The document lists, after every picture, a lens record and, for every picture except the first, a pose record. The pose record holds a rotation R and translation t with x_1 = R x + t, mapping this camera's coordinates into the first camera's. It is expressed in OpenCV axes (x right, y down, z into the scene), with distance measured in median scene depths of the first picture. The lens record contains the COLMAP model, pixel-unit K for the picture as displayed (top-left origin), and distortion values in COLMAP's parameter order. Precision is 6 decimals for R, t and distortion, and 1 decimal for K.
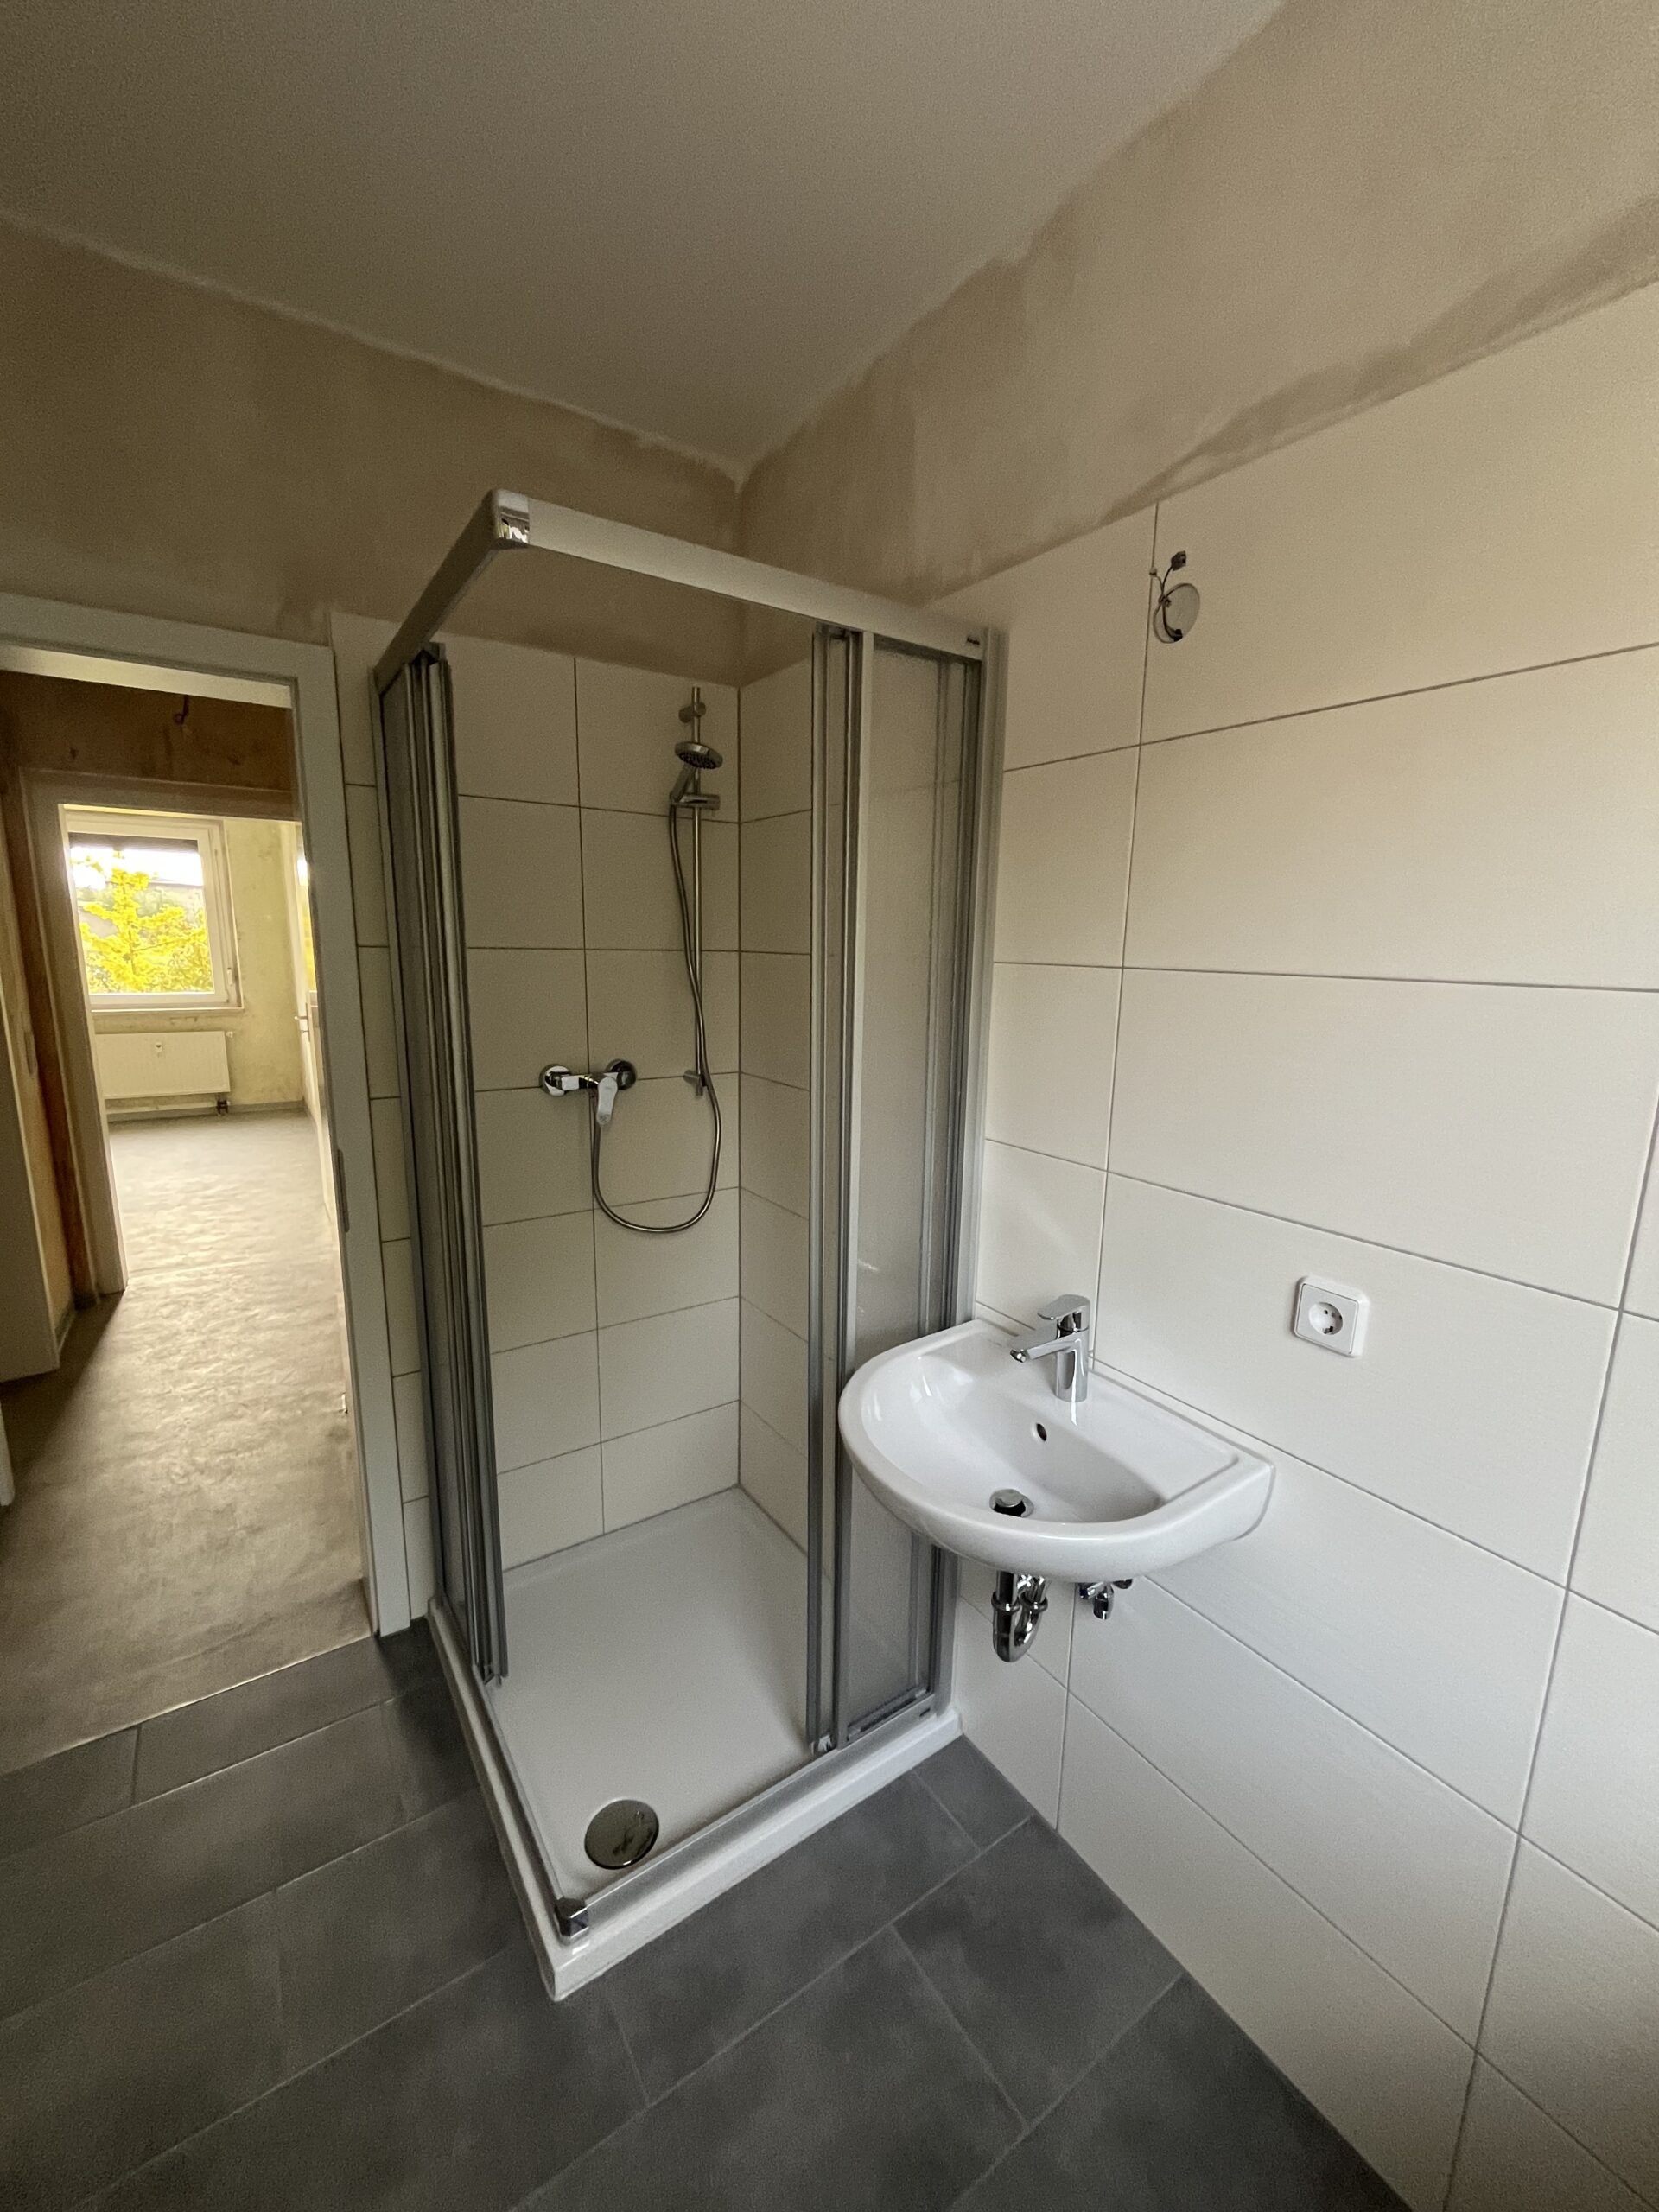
lens RADIAL K [[885.2, 0, 837.2], [0, 885.2, 1113.2], [0, 0, 1]] dist [-0.003380, -0.000224]
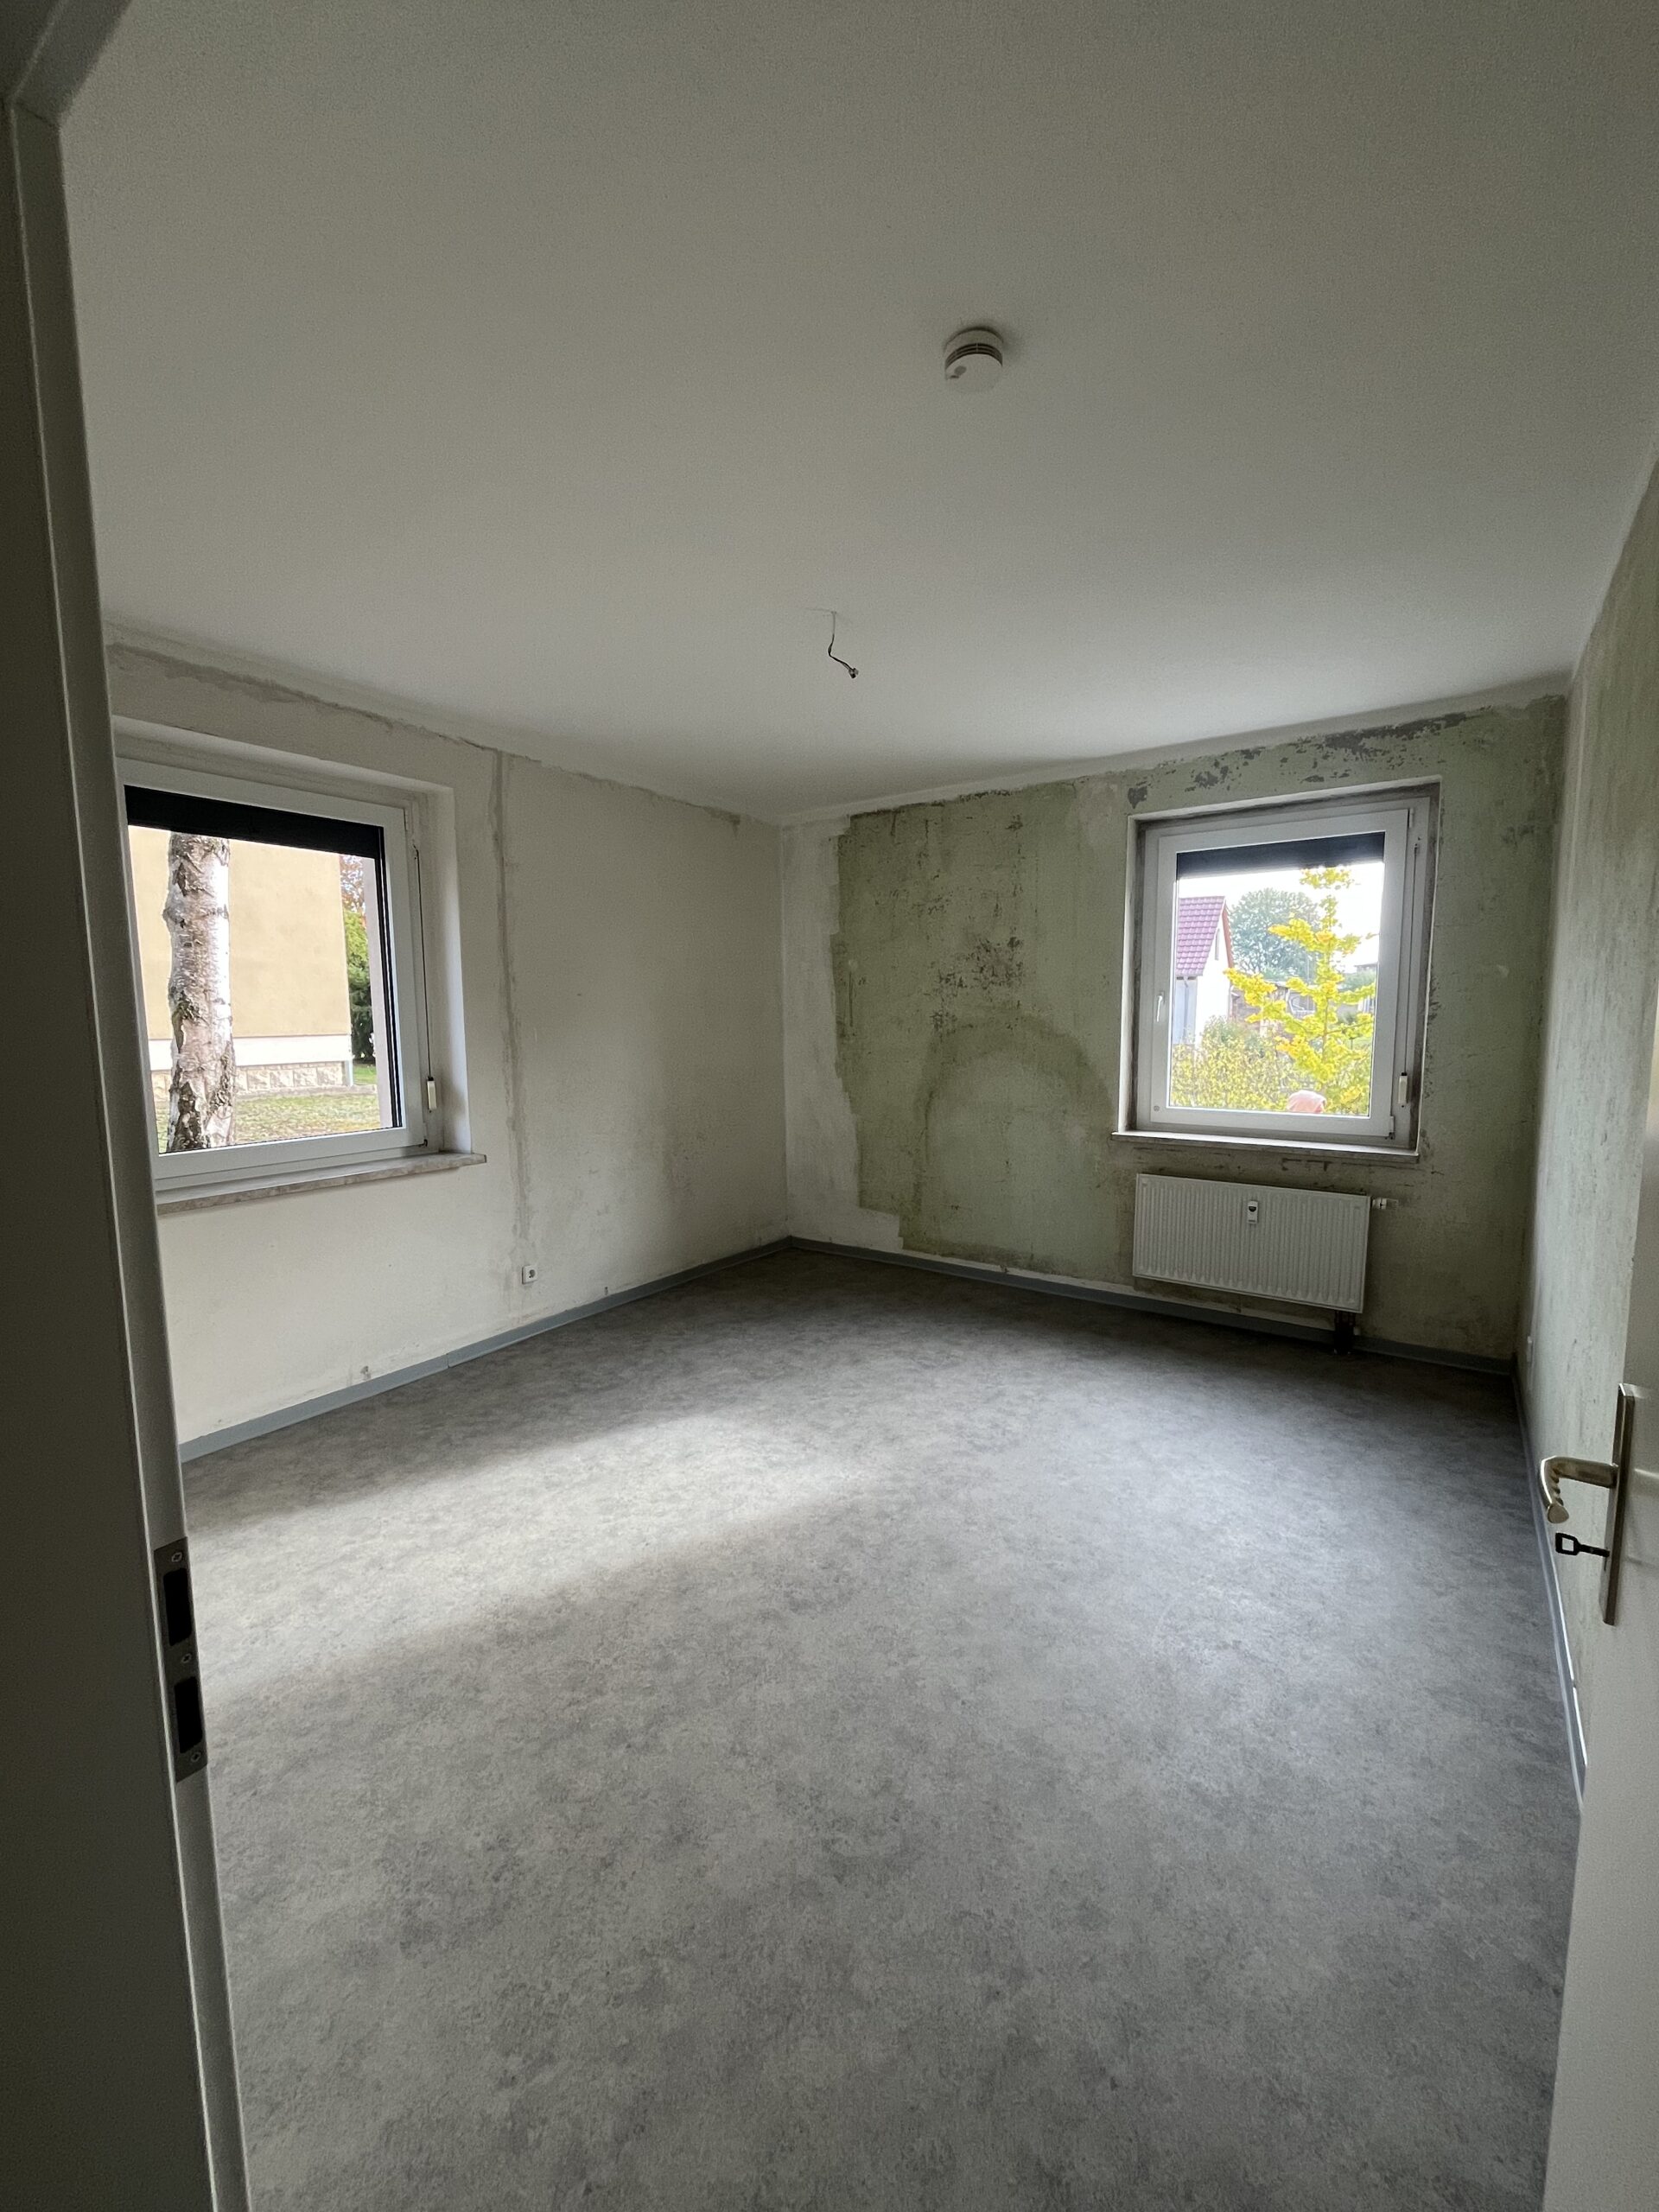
lens RADIAL K [[885.2, 0, 832.6], [0, 885.2, 1114.2], [0, 0, 1]] dist [-0.003380, -0.000224]
pose [[0.343474, 0.079093, -0.935826, -0.322401], [-0.164283, 0.986144, 0.023049, -0.099203], [0.924682, 0.145824, 0.351708, 0.519642]]
